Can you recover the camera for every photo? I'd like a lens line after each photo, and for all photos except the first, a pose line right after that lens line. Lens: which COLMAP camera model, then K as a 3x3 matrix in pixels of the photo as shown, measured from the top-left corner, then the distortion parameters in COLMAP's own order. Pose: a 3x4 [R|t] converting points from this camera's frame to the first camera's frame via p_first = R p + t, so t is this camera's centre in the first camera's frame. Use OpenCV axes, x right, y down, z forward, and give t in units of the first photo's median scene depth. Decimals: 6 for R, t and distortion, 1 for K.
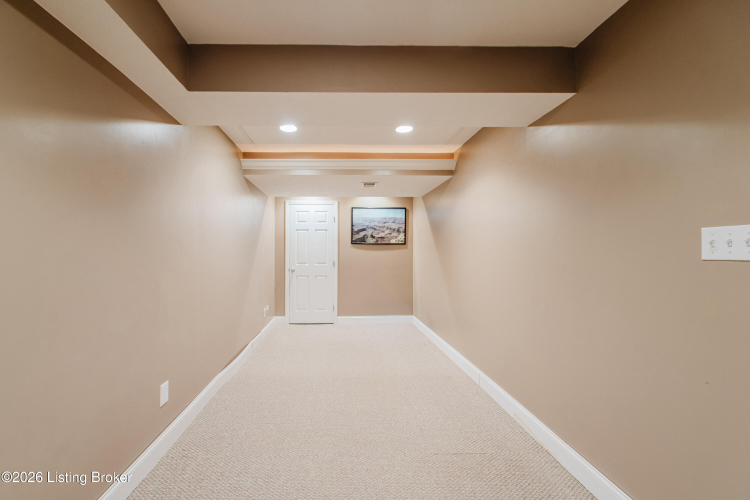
lens RADIAL K [[300.8, 0, 348.0], [0, 300.8, 251.3], [0, 0, 1]] dist [0.007116, -0.003201]
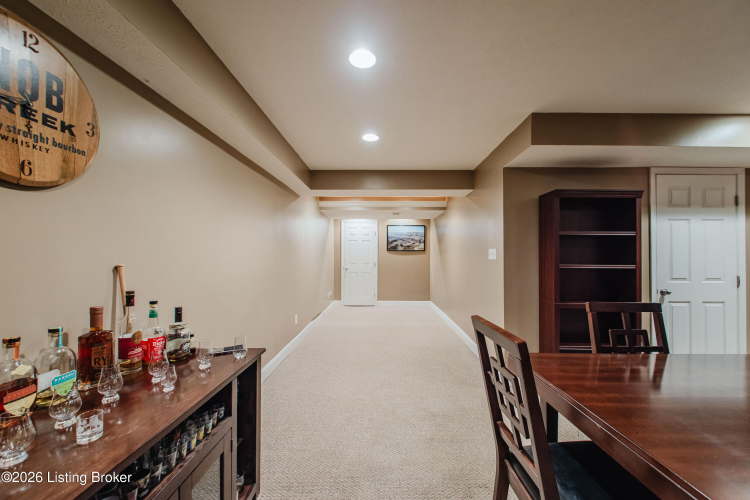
lens RADIAL K [[300.8, 0, 376.8], [0, 300.8, 252.4], [0, 0, 1]] dist [0.007116, -0.003201]
pose [[0.998589, 0.000909, -0.053087, 0.039553], [-0.001403, 0.999956, -0.009263, -0.002876], [0.053077, 0.009324, 0.998547, -0.438266]]
